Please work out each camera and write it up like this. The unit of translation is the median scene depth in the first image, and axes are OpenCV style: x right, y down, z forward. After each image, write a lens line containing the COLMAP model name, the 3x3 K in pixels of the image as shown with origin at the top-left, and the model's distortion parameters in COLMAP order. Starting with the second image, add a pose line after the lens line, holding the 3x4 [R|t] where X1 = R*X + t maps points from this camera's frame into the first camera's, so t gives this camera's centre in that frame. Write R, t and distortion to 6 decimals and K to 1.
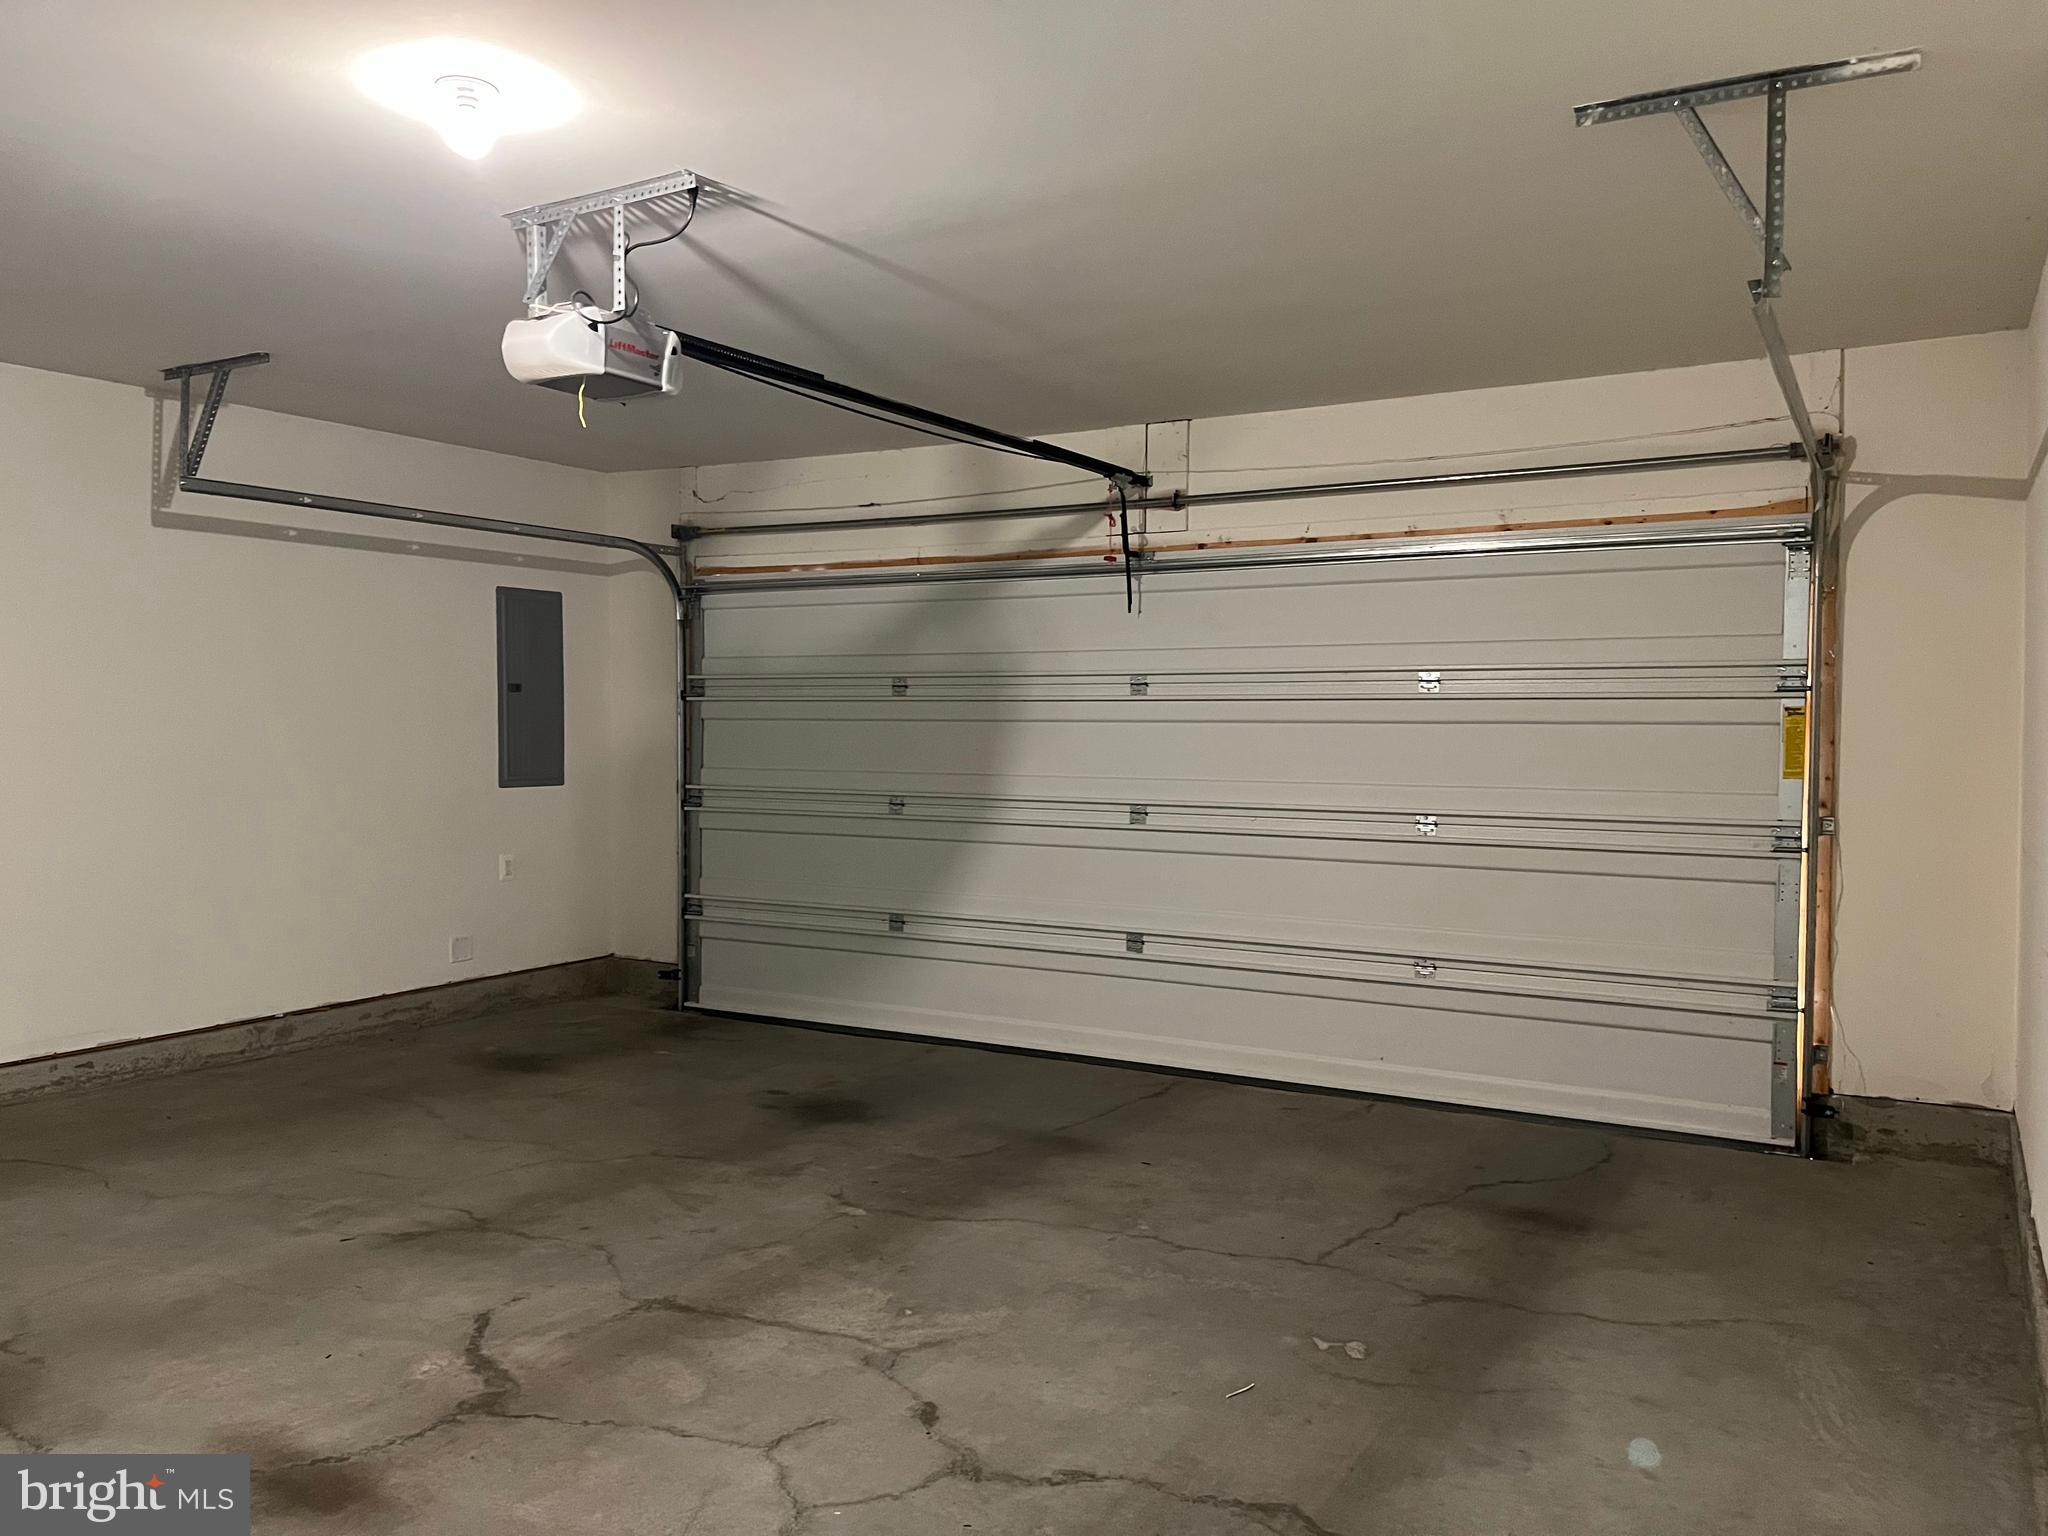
lens RADIAL K [[1547.7, 0, 1023.7], [0, 1547.7, 766.2], [0, 0, 1]] dist [0.000369, -0.004259]
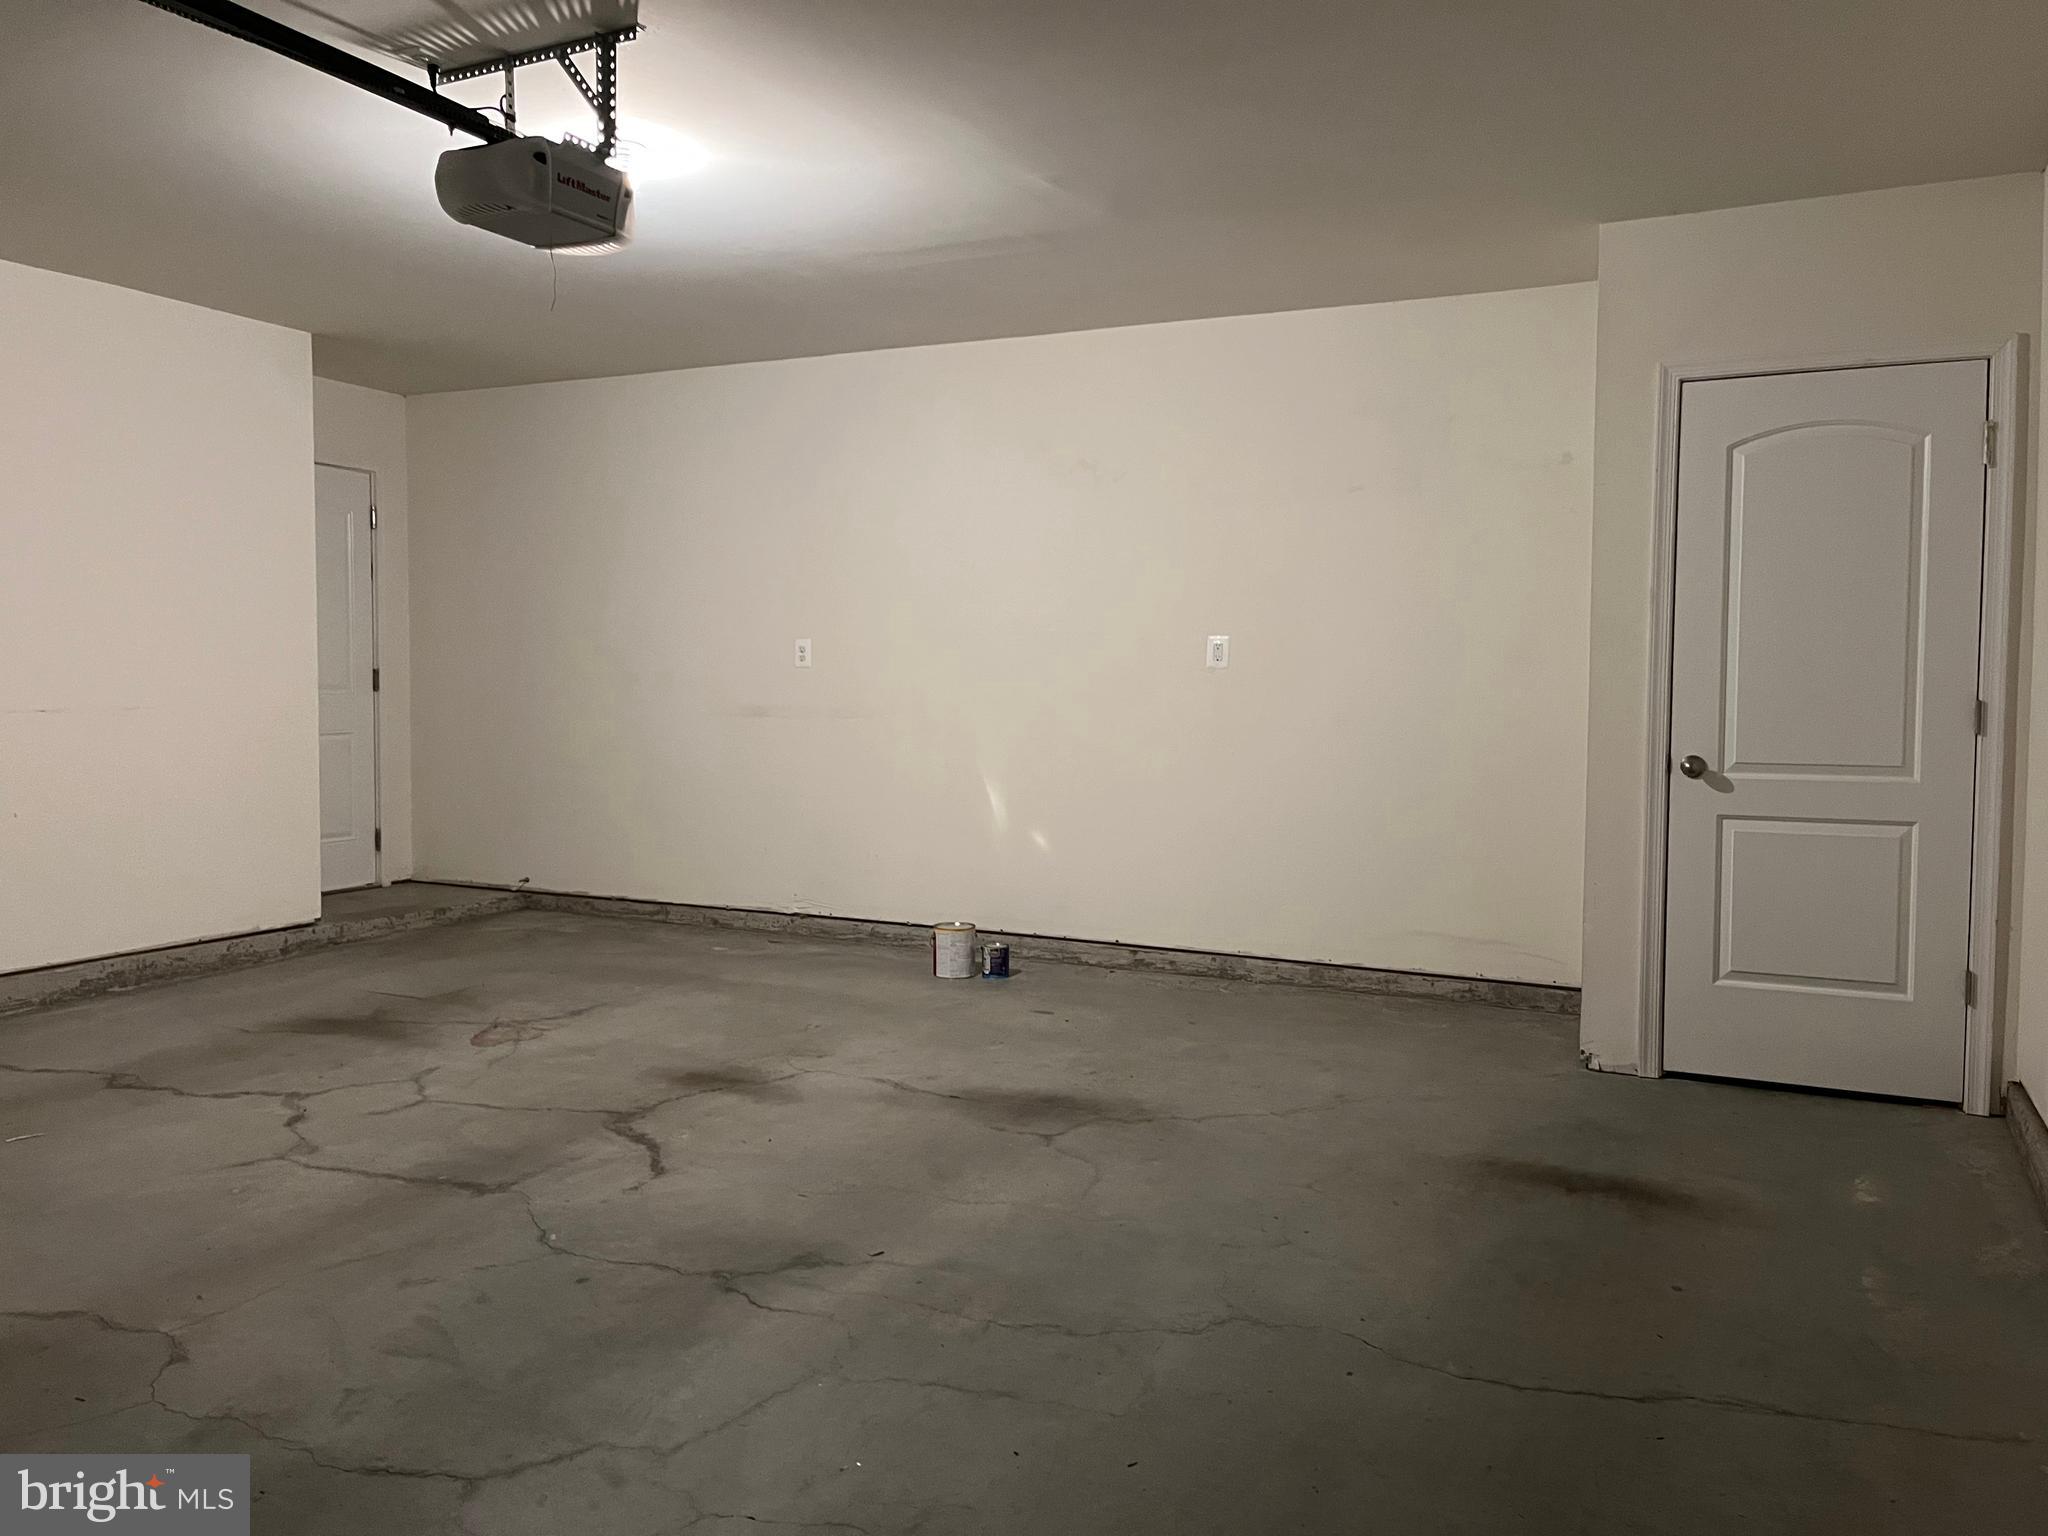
lens RADIAL K [[1547.7, 0, 1025.0], [0, 1547.7, 765.1], [0, 0, 1]] dist [0.000369, -0.004259]
pose [[-0.997217, -0.019106, -0.072071, -0.512549], [-0.024968, 0.996374, 0.081337, -0.017039], [0.070255, 0.082910, -0.994077, 2.031823]]
